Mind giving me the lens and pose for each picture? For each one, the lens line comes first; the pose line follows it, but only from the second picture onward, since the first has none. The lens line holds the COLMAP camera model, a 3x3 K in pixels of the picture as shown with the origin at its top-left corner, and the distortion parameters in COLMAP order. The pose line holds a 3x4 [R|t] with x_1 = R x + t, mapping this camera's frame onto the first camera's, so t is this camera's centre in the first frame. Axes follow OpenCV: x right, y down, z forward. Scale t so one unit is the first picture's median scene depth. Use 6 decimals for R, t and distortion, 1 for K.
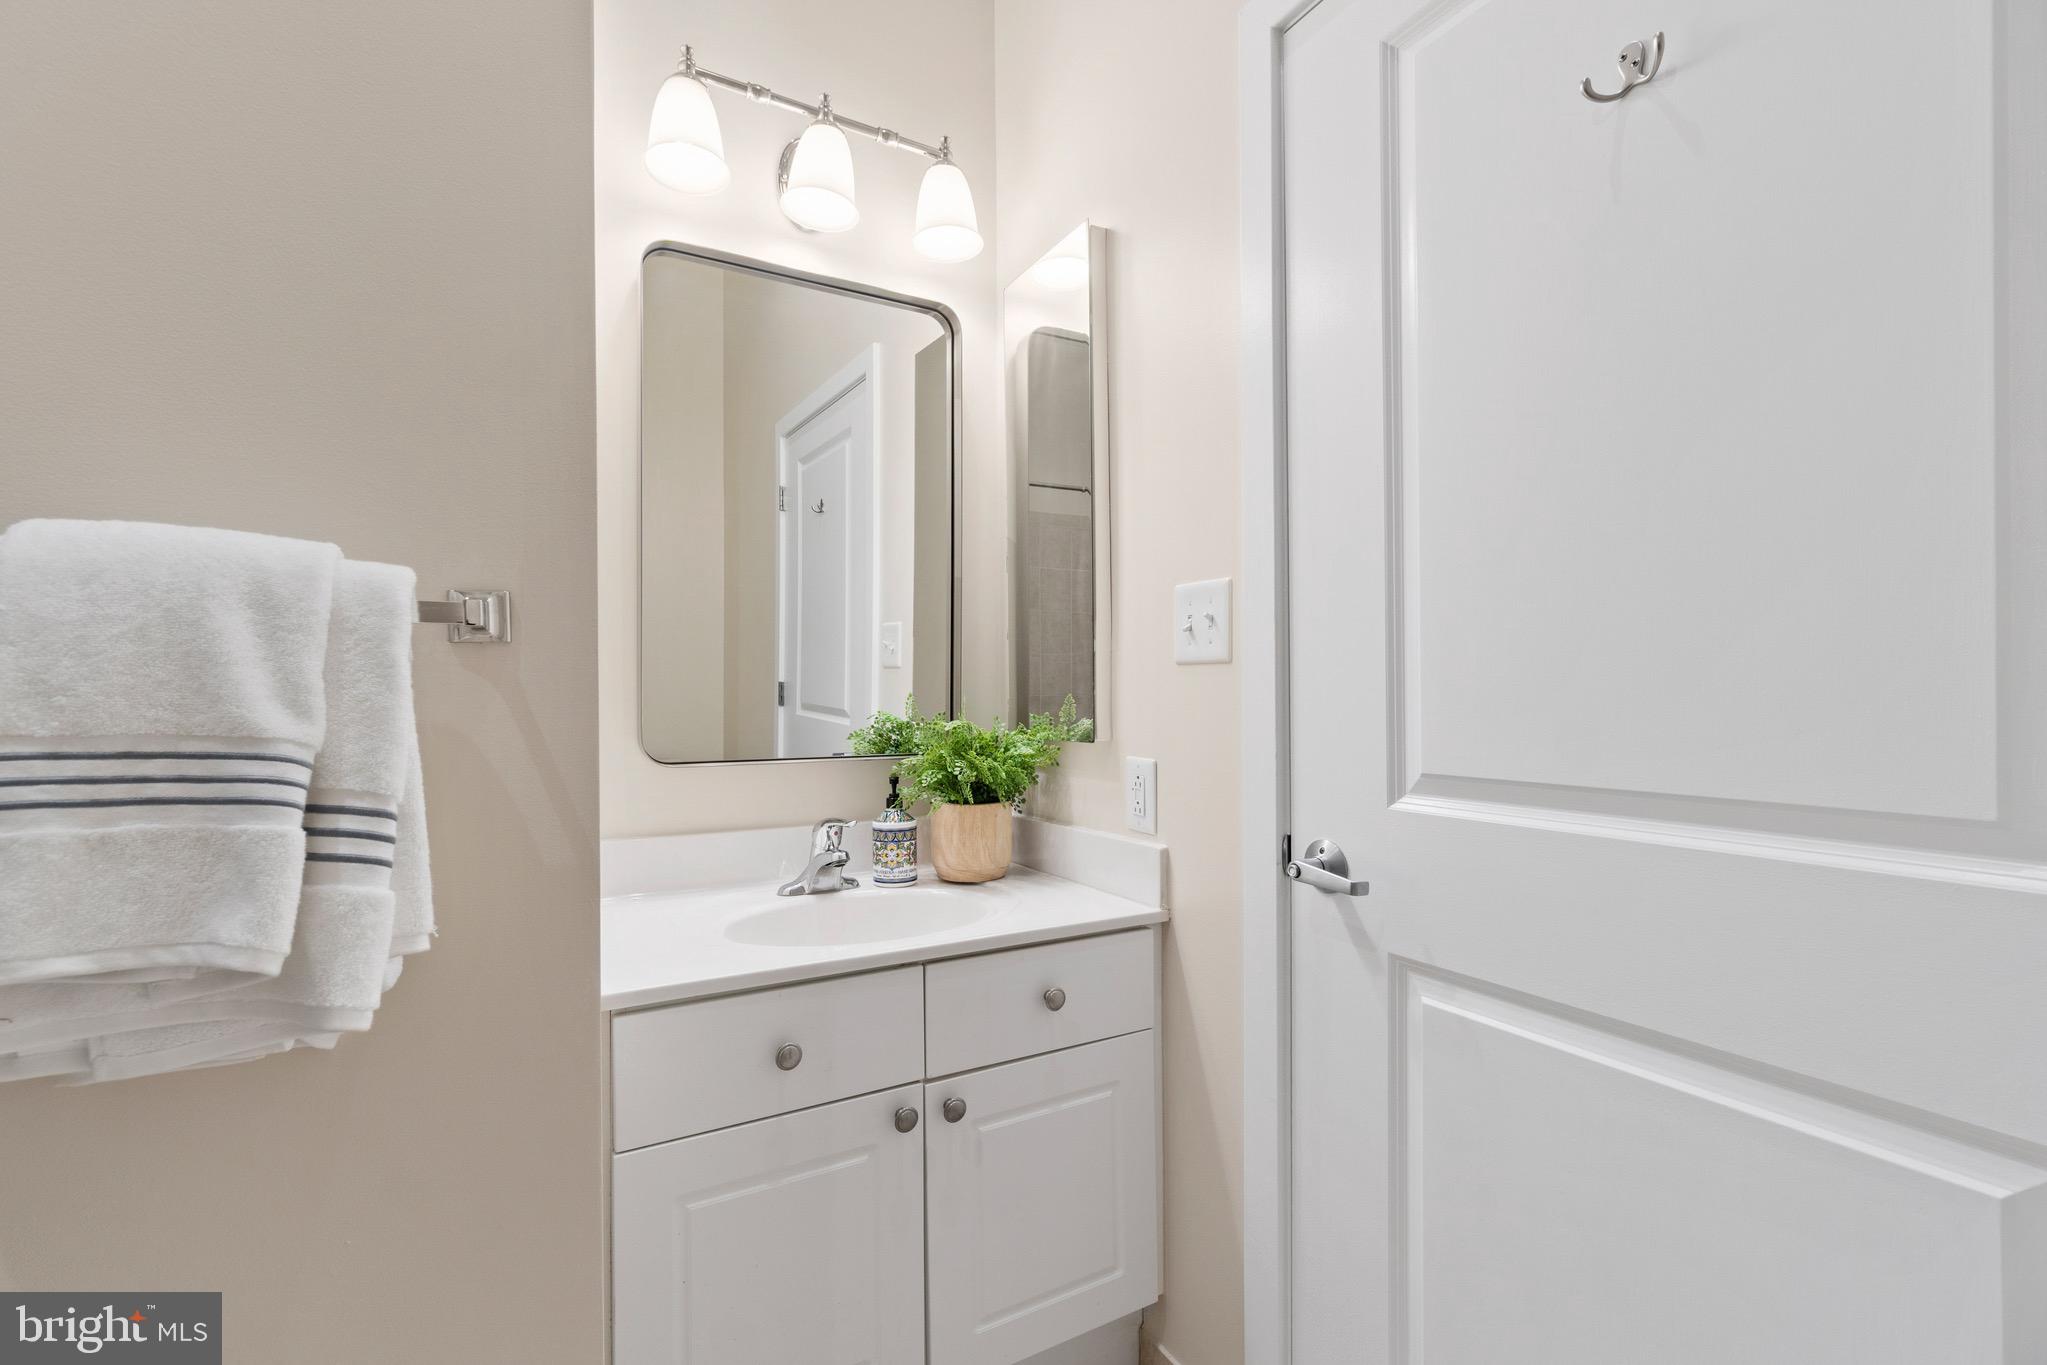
lens RADIAL K [[885.0, 0, 1022.0], [0, 885.0, 677.8], [0, 0, 1]] dist [0.003371, 0.001258]
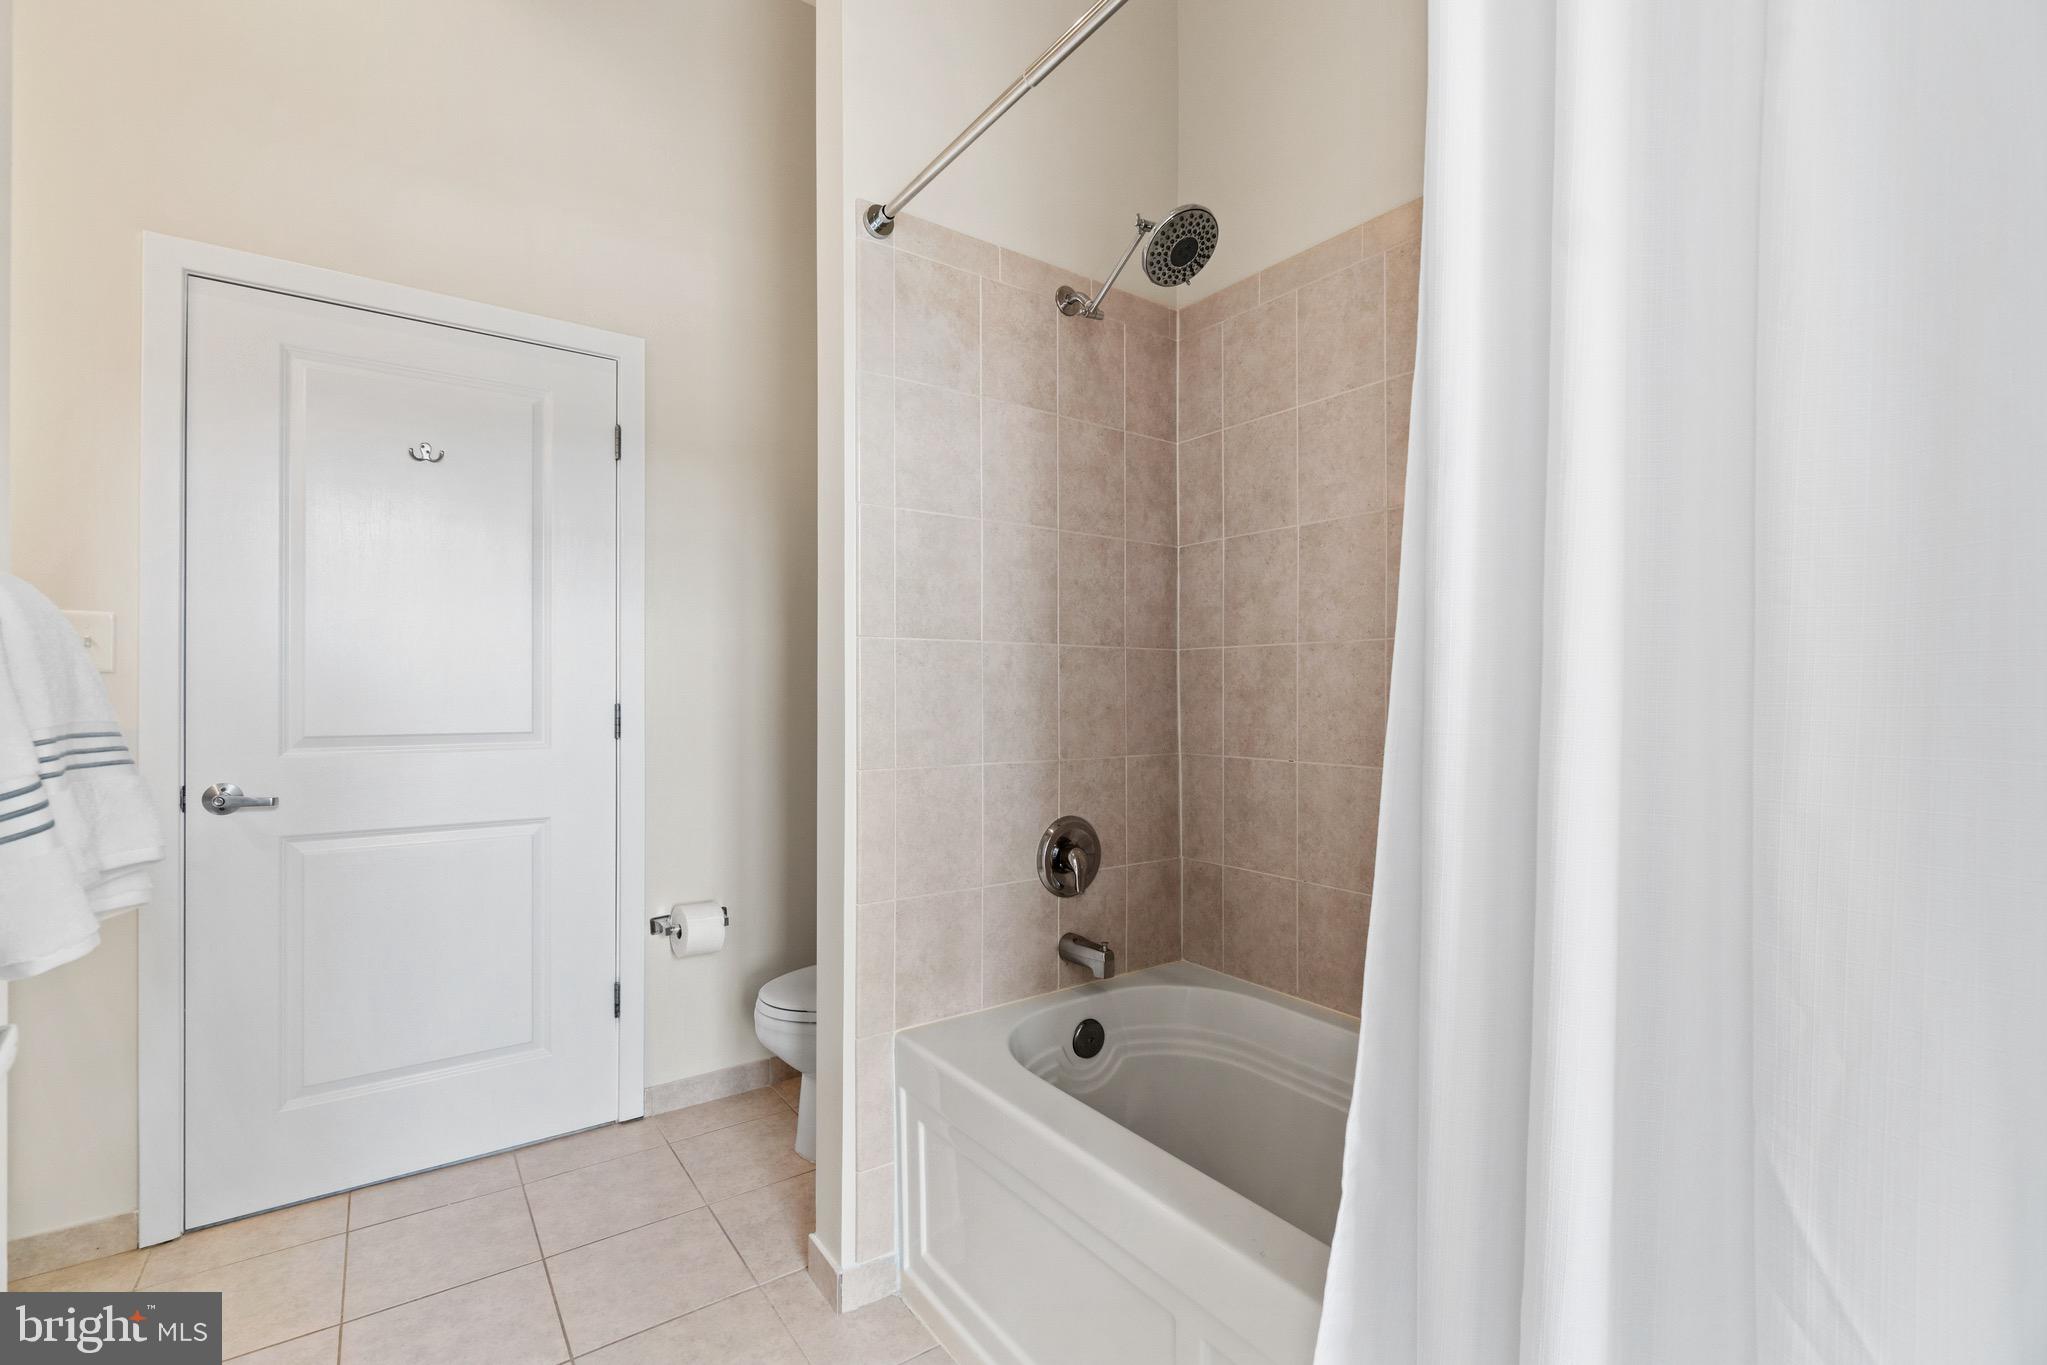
lens RADIAL K [[885.0, 0, 1020.7], [0, 885.0, 687.6], [0, 0, 1]] dist [0.003371, 0.001258]
pose [[-0.108162, 0.007392, 0.994106, -1.647798], [-0.025111, 0.999633, -0.010165, -0.022275], [-0.993816, -0.026062, -0.107937, -0.360448]]
